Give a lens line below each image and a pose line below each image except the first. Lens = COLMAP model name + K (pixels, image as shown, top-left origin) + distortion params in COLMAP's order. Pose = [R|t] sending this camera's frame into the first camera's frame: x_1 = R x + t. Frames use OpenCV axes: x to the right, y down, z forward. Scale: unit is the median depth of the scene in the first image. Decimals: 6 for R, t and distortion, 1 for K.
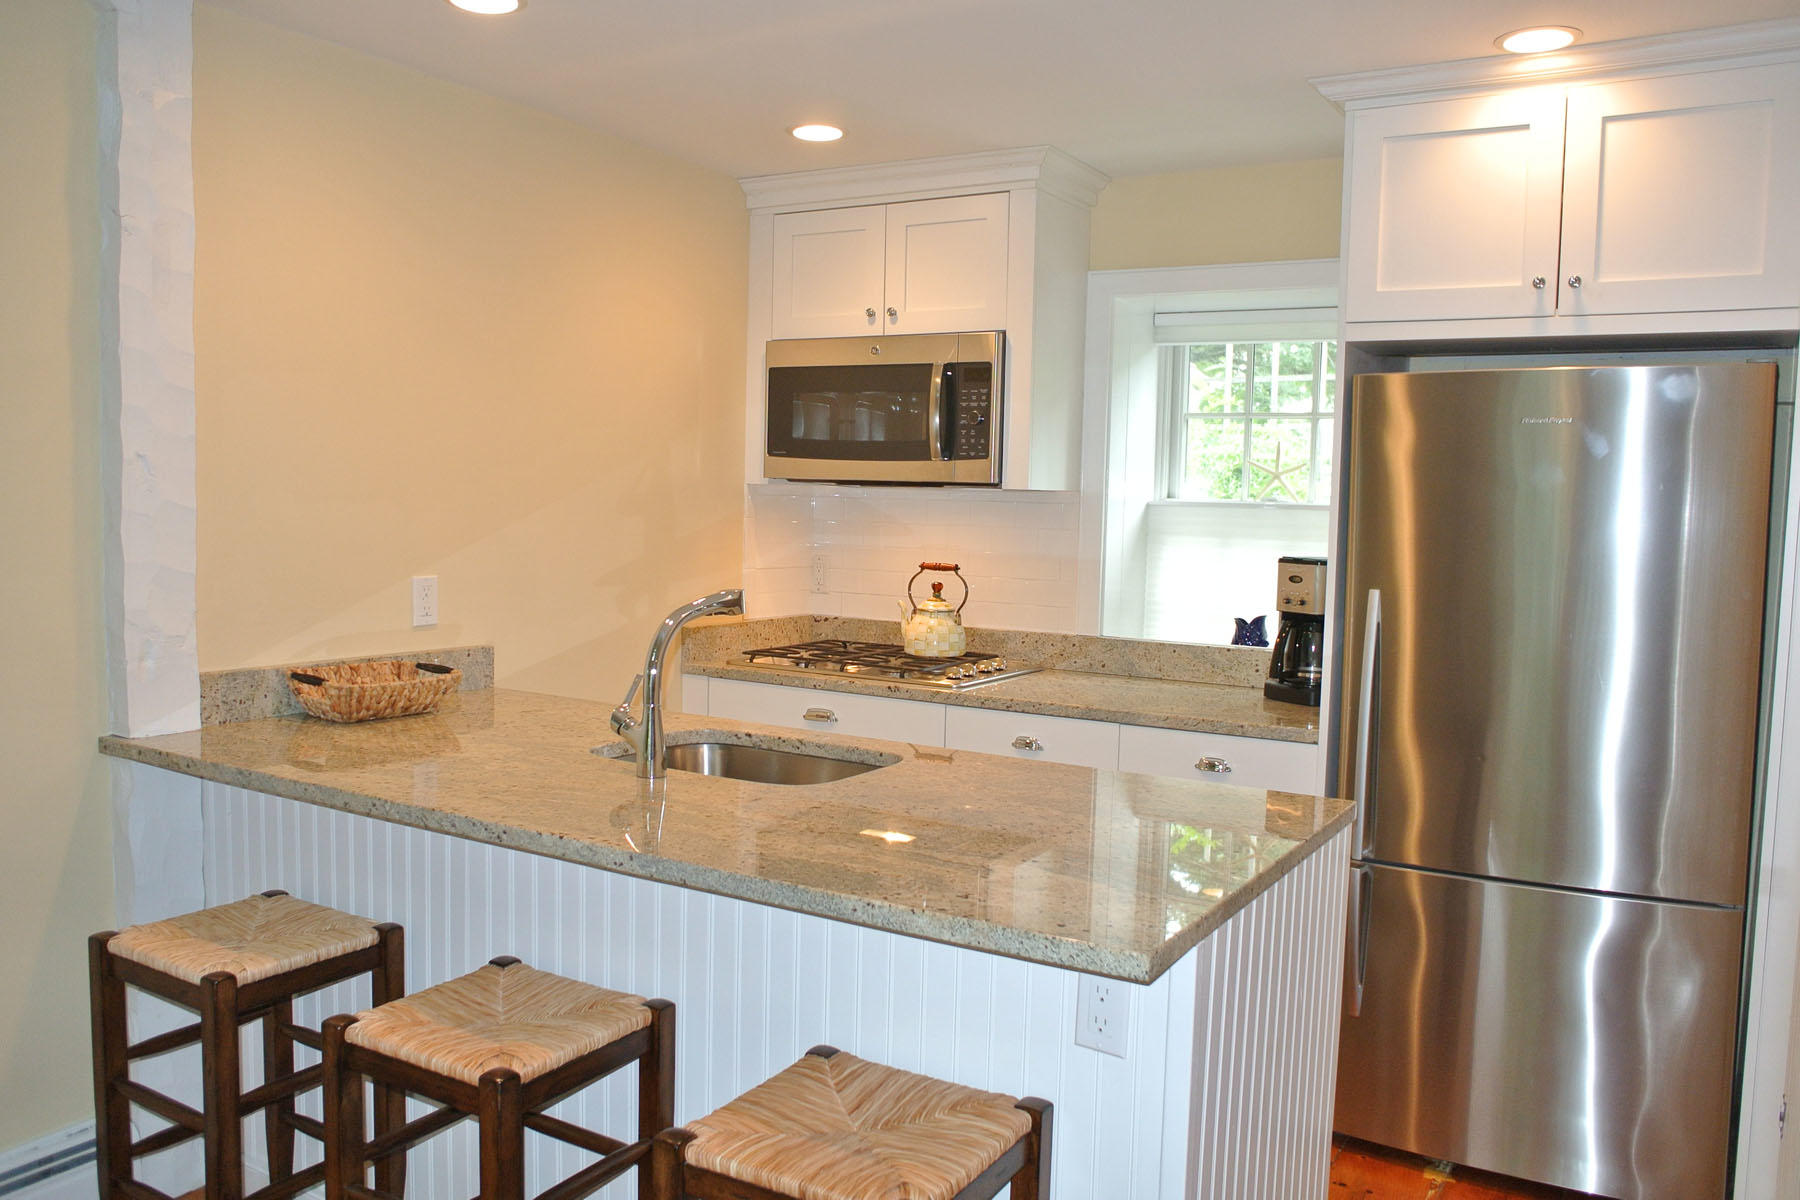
lens RADIAL K [[1425.4, 0, 849.6], [0, 1425.4, 605.7], [0, 0, 1]] dist [-0.076949, 0.001894]
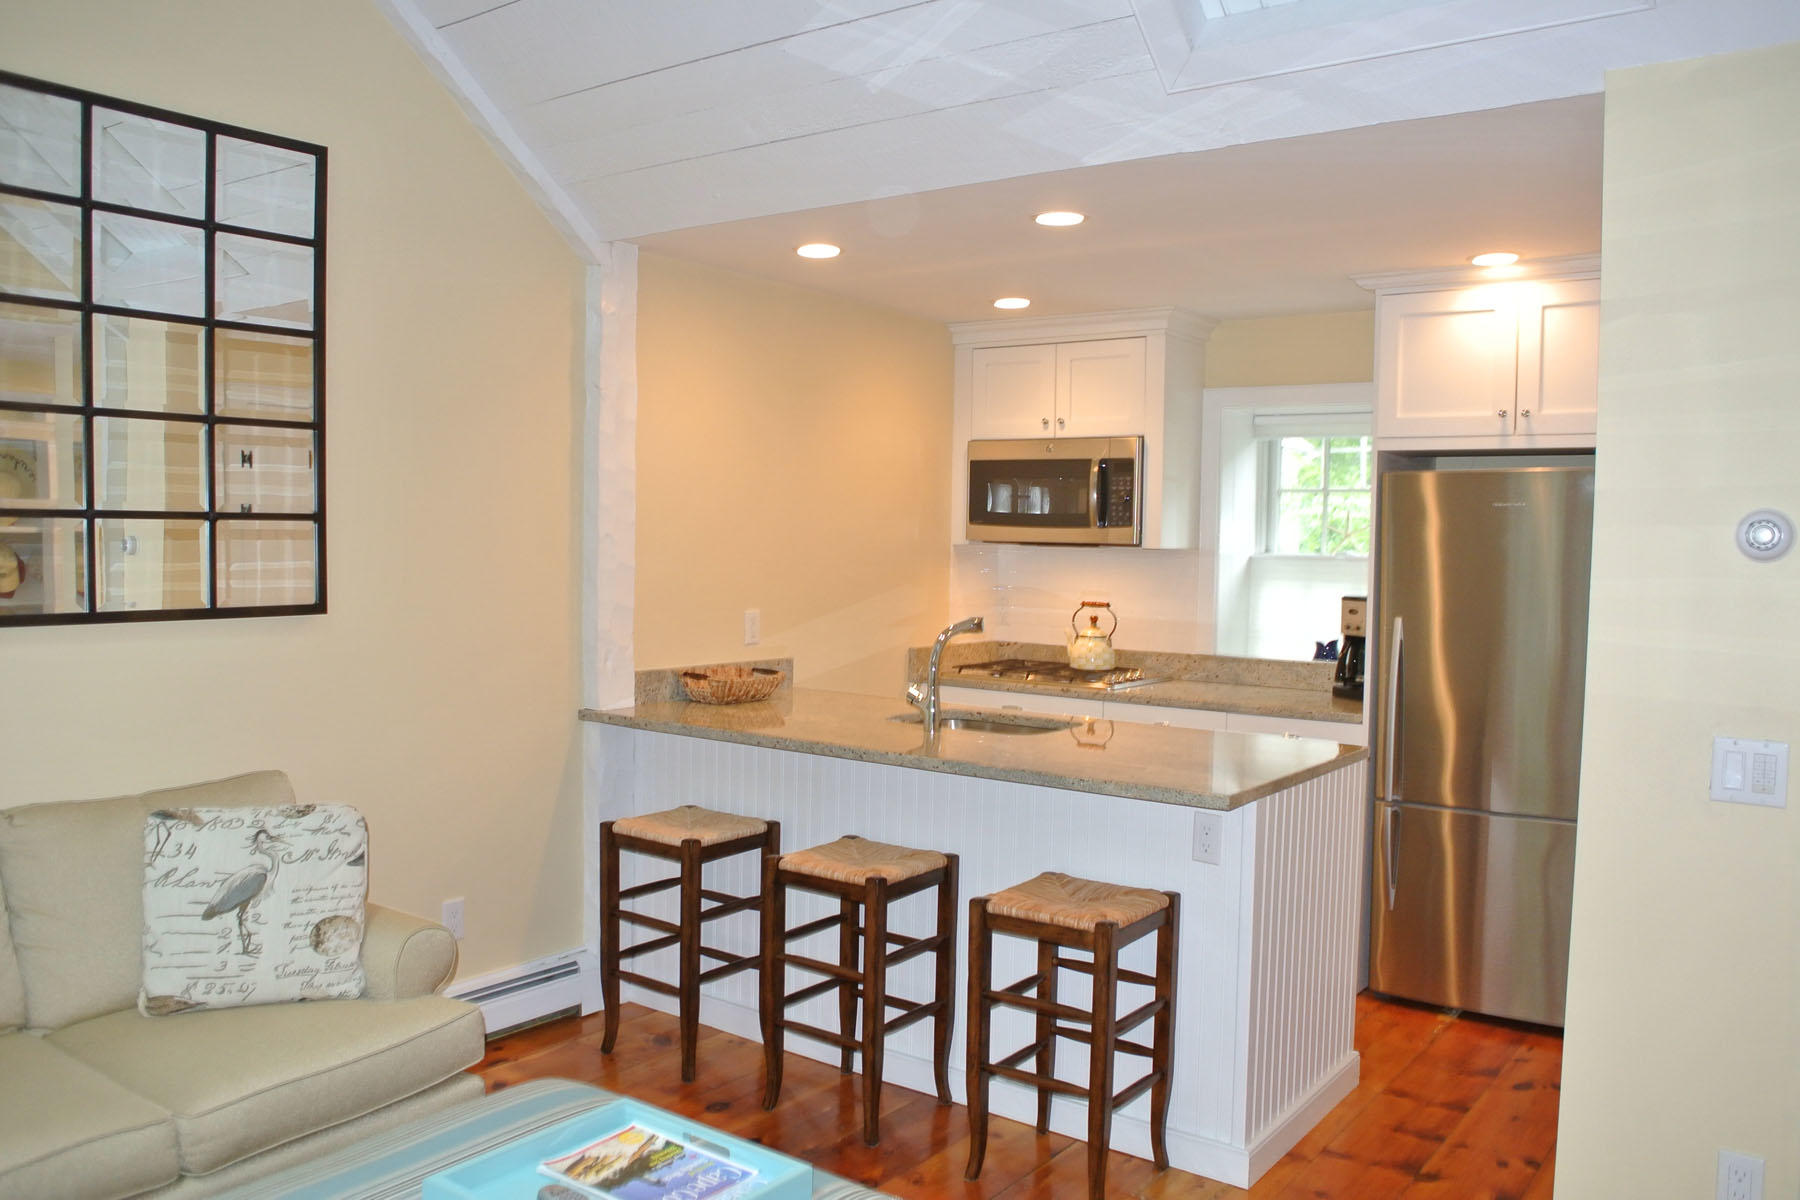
lens RADIAL K [[1425.4, 0, 849.6], [0, 1425.4, 605.7], [0, 0, 1]] dist [-0.076949, 0.001894]
pose [[0.996245, -0.002619, -0.086537, -0.059263], [0.000072, 0.999567, -0.029424, 0.015728], [0.086577, 0.029307, 0.995814, -0.419023]]
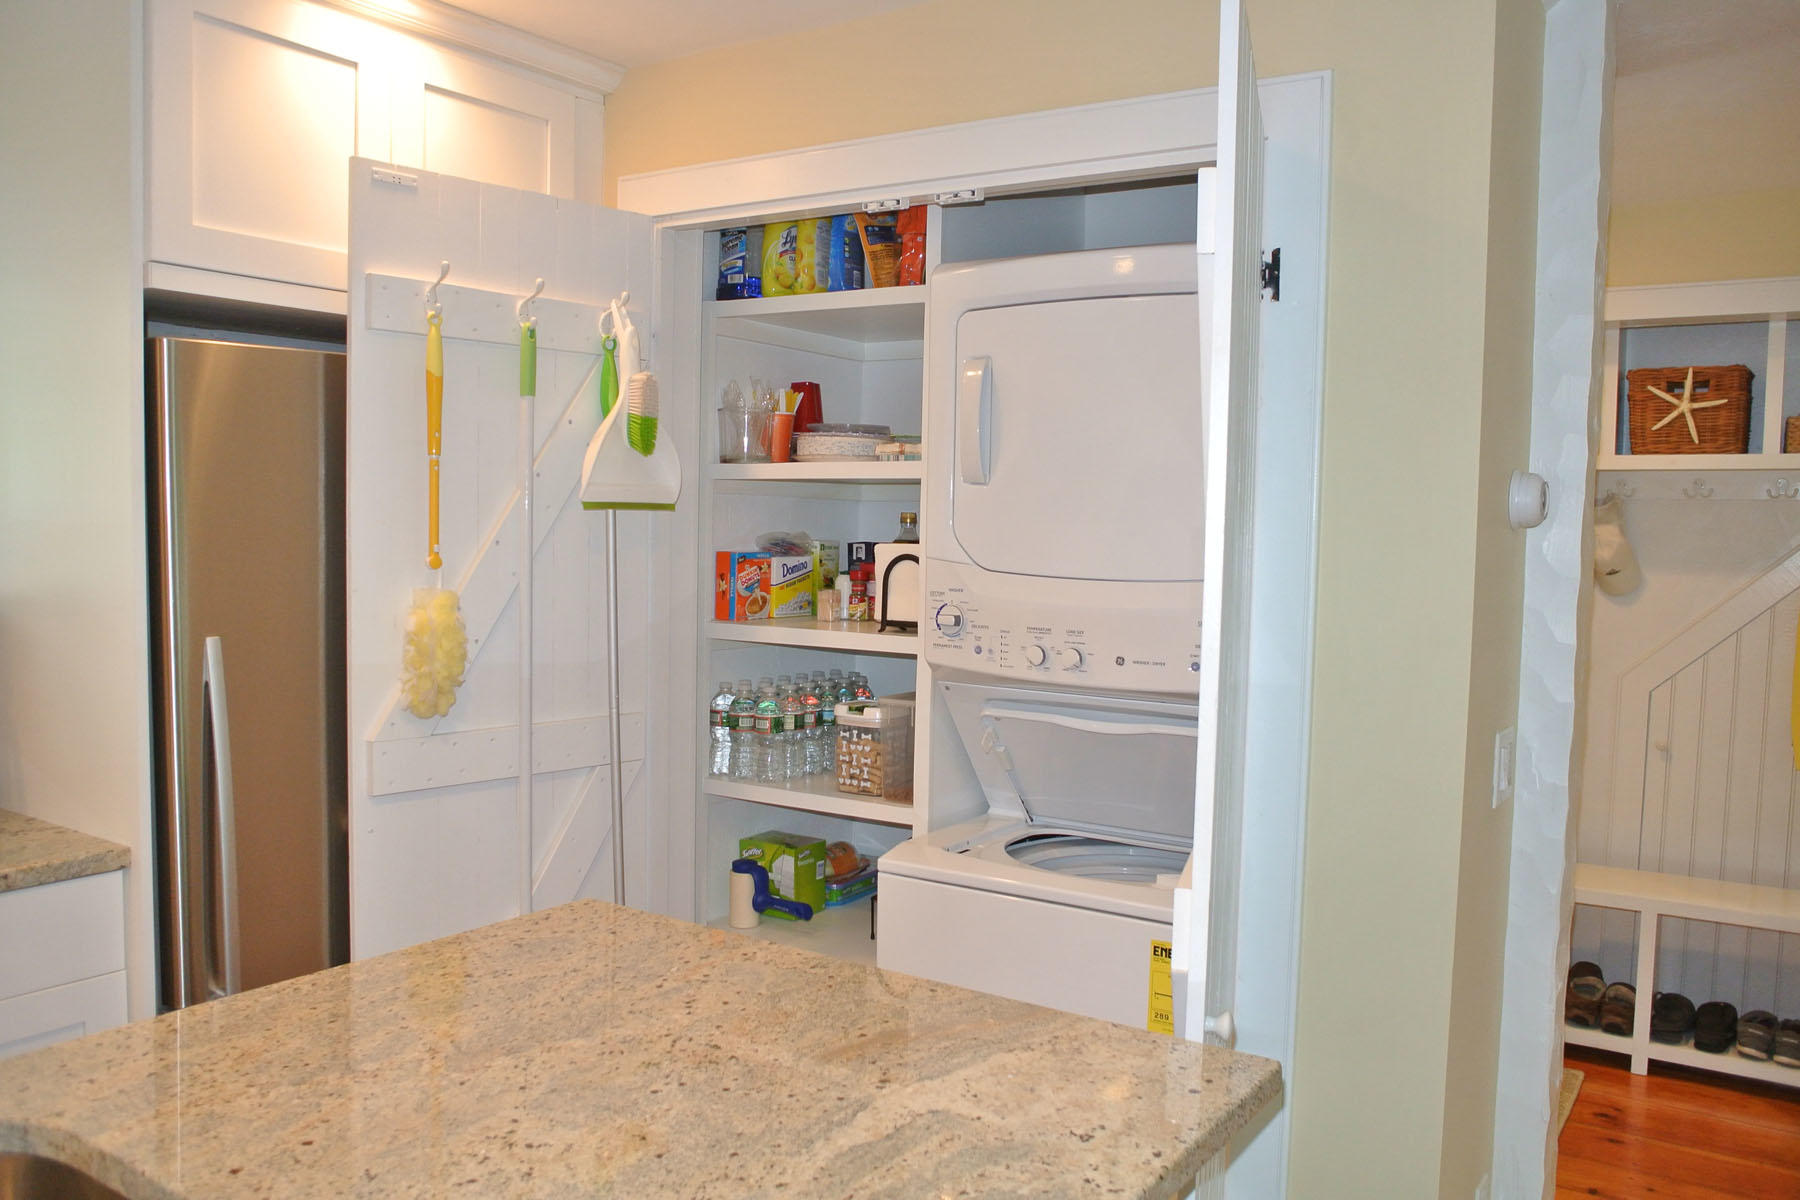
lens RADIAL K [[1422.0, 0, 900.0], [0, 1422.0, 600.0], [0, 0, 1]] dist [-0.004920, -0.000372]
pose [[0.014662, -0.072372, 0.997270, -0.279496], [0.062526, 0.995492, 0.071324, -0.051012], [-0.997936, 0.061310, 0.019121, 0.508258]]
